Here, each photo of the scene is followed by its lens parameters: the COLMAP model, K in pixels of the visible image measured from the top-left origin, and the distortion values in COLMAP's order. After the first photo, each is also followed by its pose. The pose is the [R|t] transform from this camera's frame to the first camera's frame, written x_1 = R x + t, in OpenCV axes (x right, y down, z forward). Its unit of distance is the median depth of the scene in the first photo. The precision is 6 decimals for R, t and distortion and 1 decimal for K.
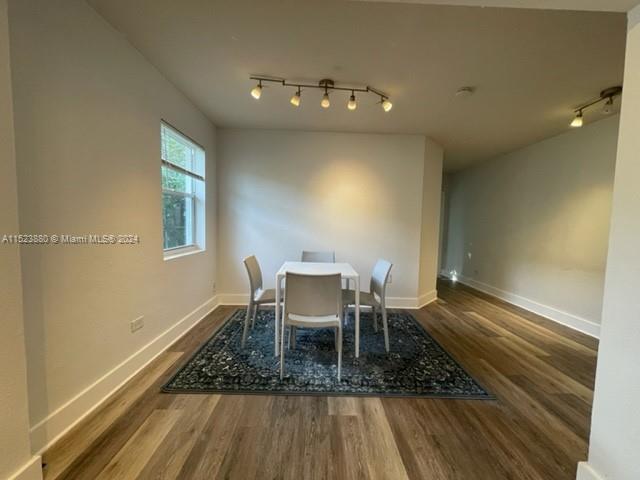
lens RADIAL K [[258.4, 0, 320.8], [0, 258.4, 241.2], [0, 0, 1]] dist [0.002836, -0.000419]
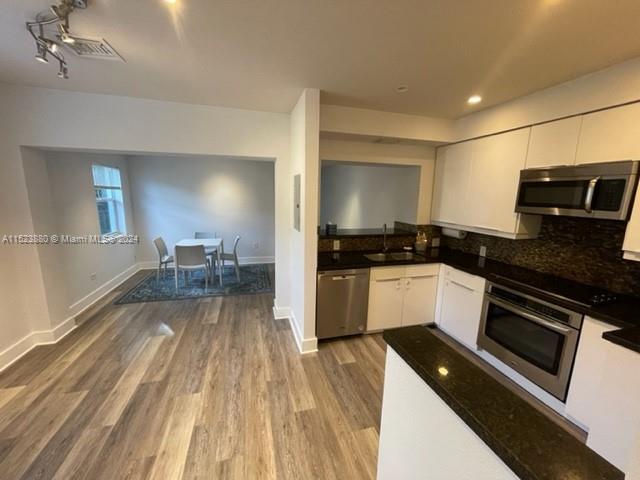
lens RADIAL K [[258.4, 0, 319.1], [0, 258.4, 239.6], [0, 0, 1]] dist [0.002836, -0.000419]
pose [[0.968241, -0.050314, 0.244904, 0.398146], [0.022389, 0.993055, 0.115500, -0.119508], [-0.249014, -0.106349, 0.962643, -1.078842]]
